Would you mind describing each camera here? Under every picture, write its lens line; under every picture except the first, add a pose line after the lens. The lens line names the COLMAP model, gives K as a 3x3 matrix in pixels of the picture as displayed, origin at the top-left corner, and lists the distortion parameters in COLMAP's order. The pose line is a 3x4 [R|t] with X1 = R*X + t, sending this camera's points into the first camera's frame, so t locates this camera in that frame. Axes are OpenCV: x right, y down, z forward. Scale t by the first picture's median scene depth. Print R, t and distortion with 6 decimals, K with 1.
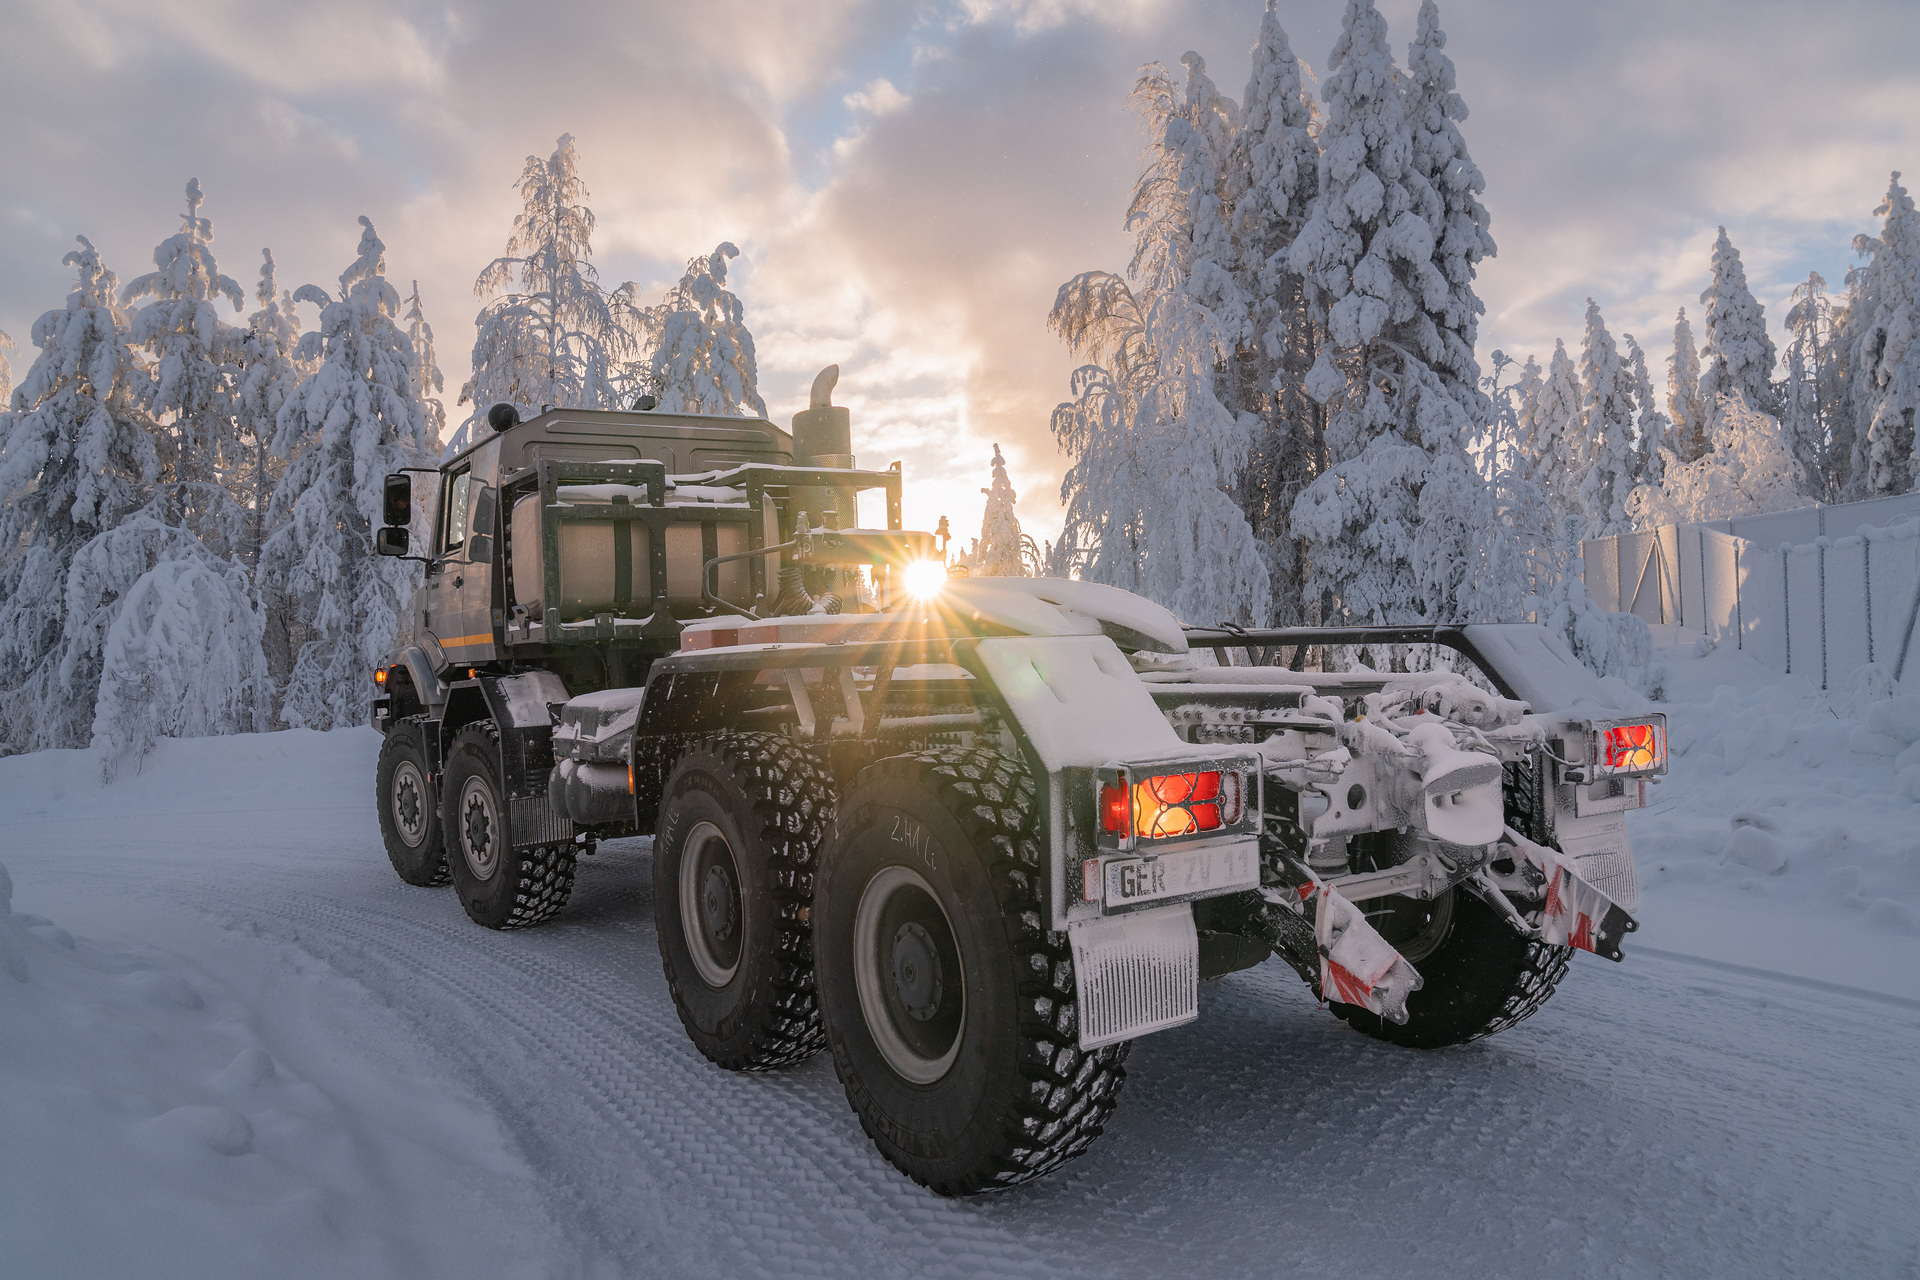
lens RADIAL K [[1313.1, 0, 960.0], [0, 1313.1, 640.0], [0, 0, 1]] dist [-0.028925, 0.033746]
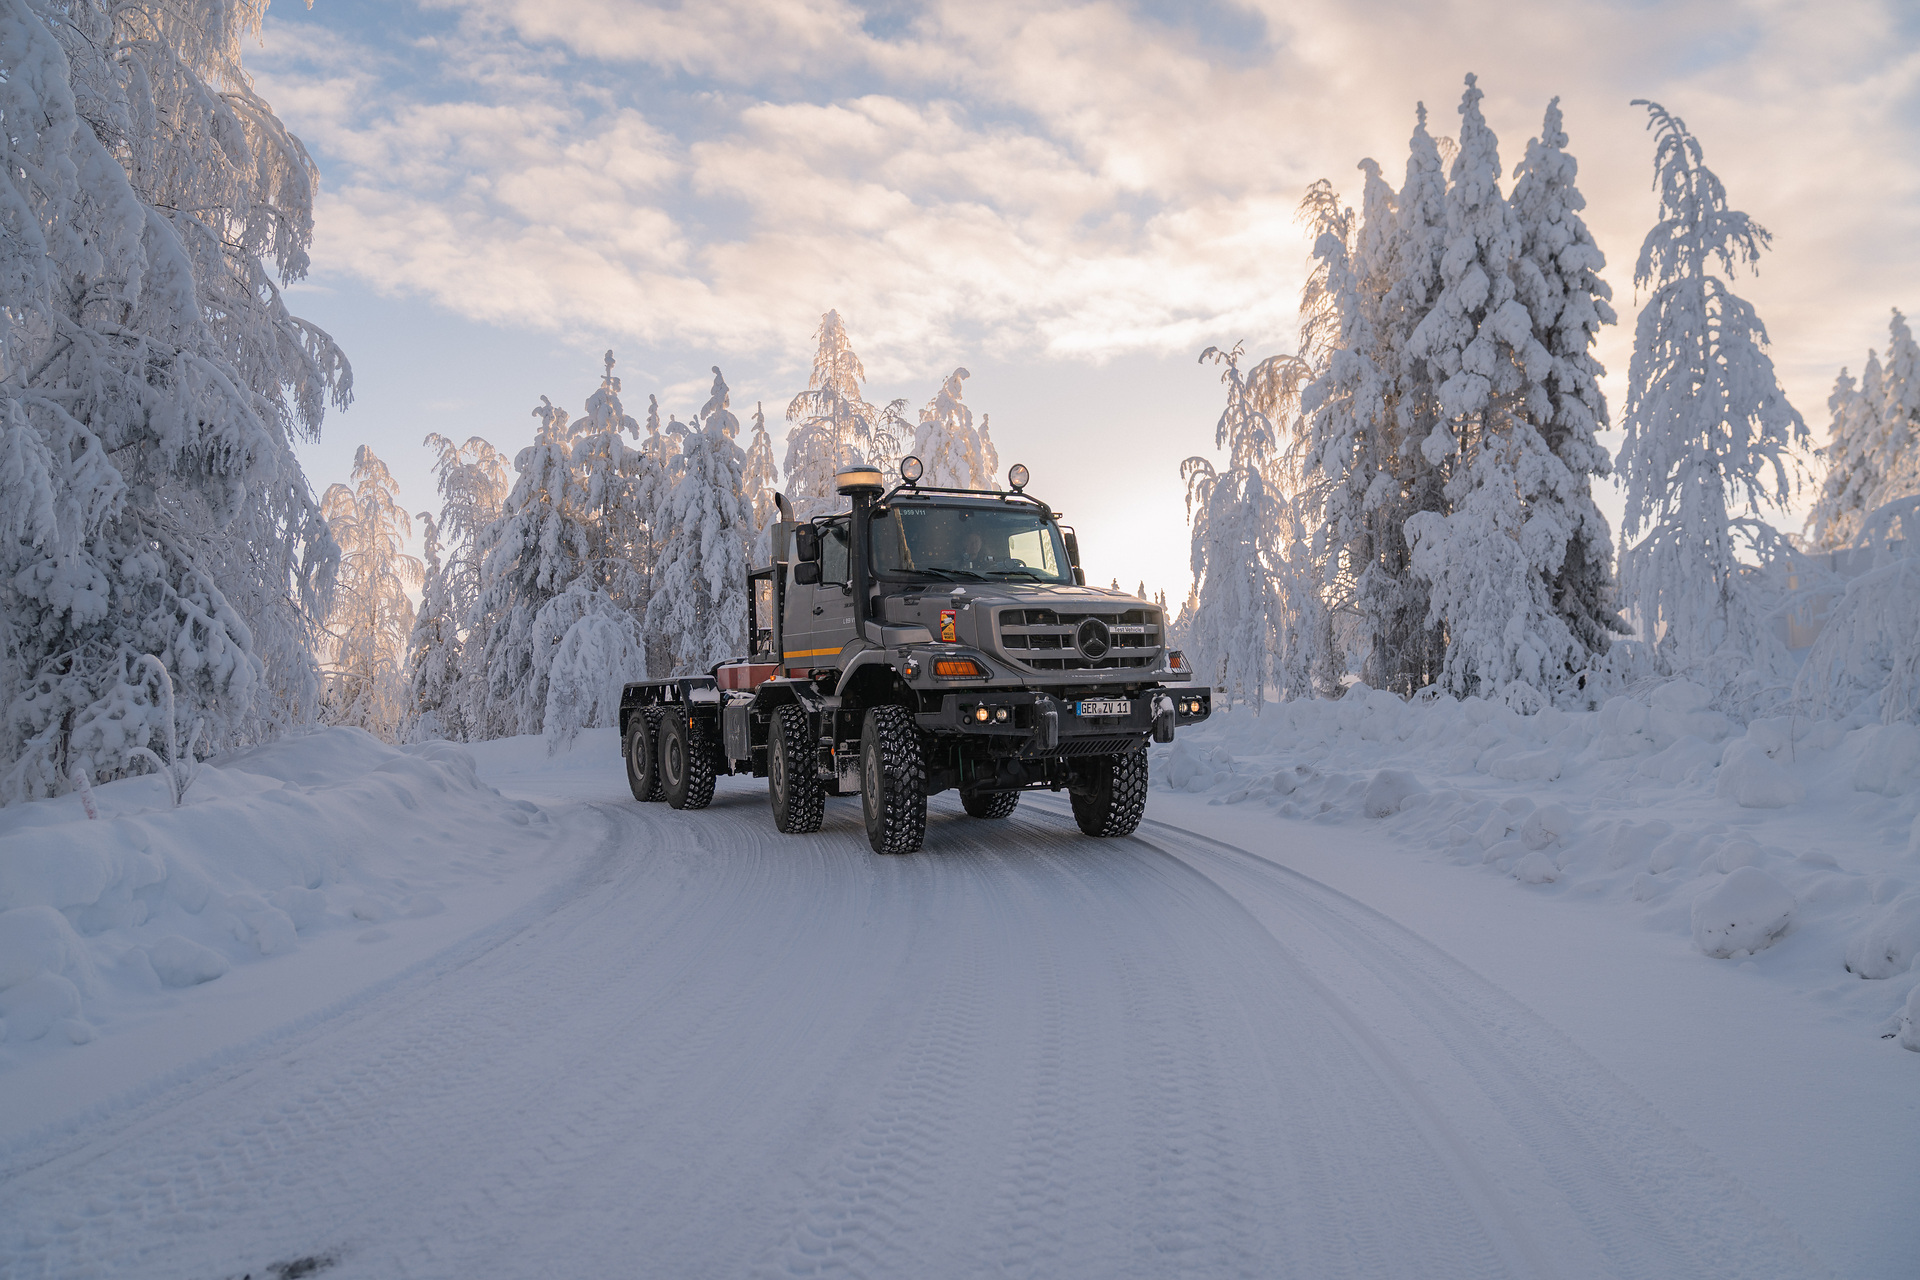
lens RADIAL K [[1505.4, 0, 1060.3], [0, 1505.4, 640.4], [0, 0, 1]] dist [-0.009221, -0.000819]
pose [[0.956900, -0.008563, -0.290291, 0.384452], [0.005106, 0.999907, -0.012664, -0.004777], [0.290372, 0.010636, 0.956855, -0.464902]]
